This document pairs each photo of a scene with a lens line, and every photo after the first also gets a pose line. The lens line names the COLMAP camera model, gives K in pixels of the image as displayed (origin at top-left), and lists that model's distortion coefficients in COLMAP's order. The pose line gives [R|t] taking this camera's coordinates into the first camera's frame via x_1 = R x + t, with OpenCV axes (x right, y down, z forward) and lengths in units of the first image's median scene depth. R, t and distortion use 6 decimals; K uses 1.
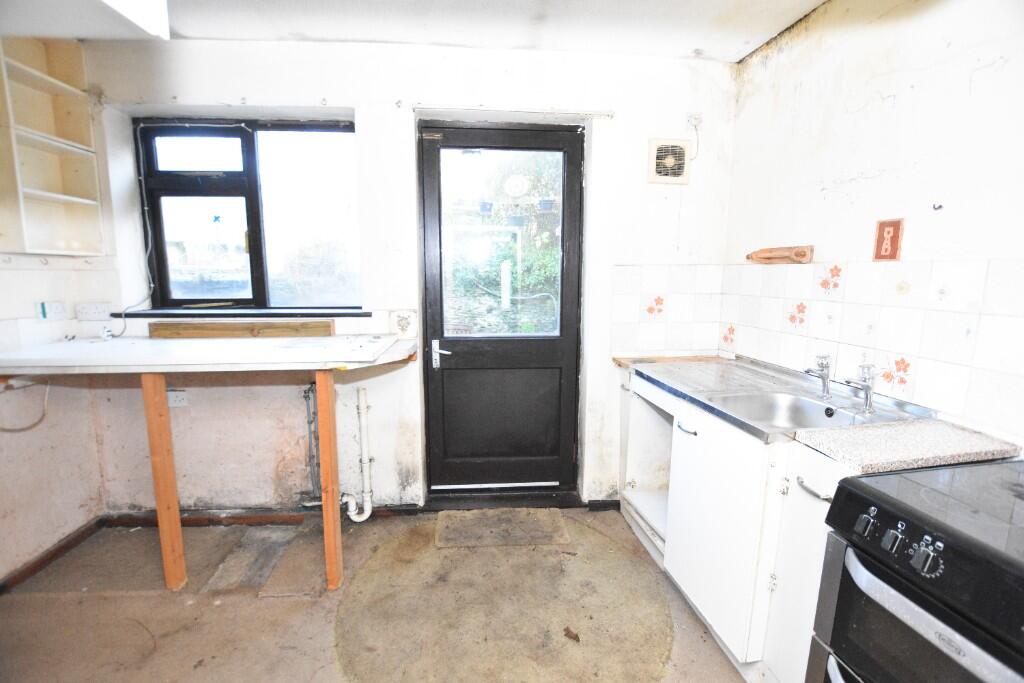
lens RADIAL K [[450.6, 0, 511.3], [0, 450.6, 338.5], [0, 0, 1]] dist [-0.015547, -0.000176]
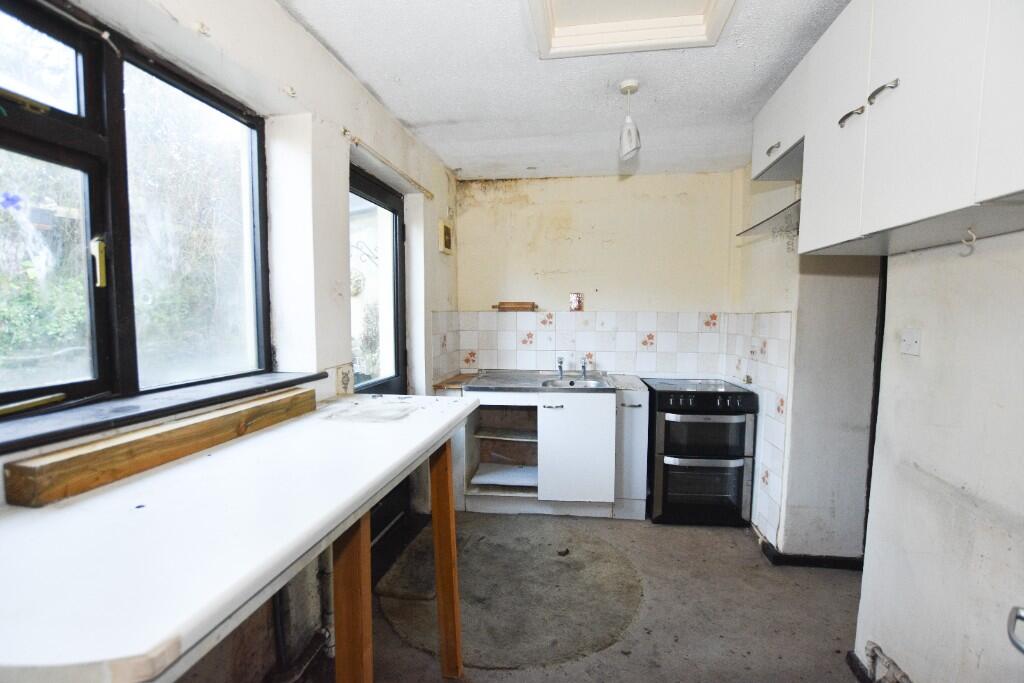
lens RADIAL K [[450.6, 0, 509.8], [0, 450.6, 339.1], [0, 0, 1]] dist [-0.015547, -0.000176]
pose [[0.279388, -0.058110, 0.958418, -1.059365], [0.139036, 0.990095, 0.019501, -0.092721], [-0.950059, 0.127806, 0.284700, 0.508245]]
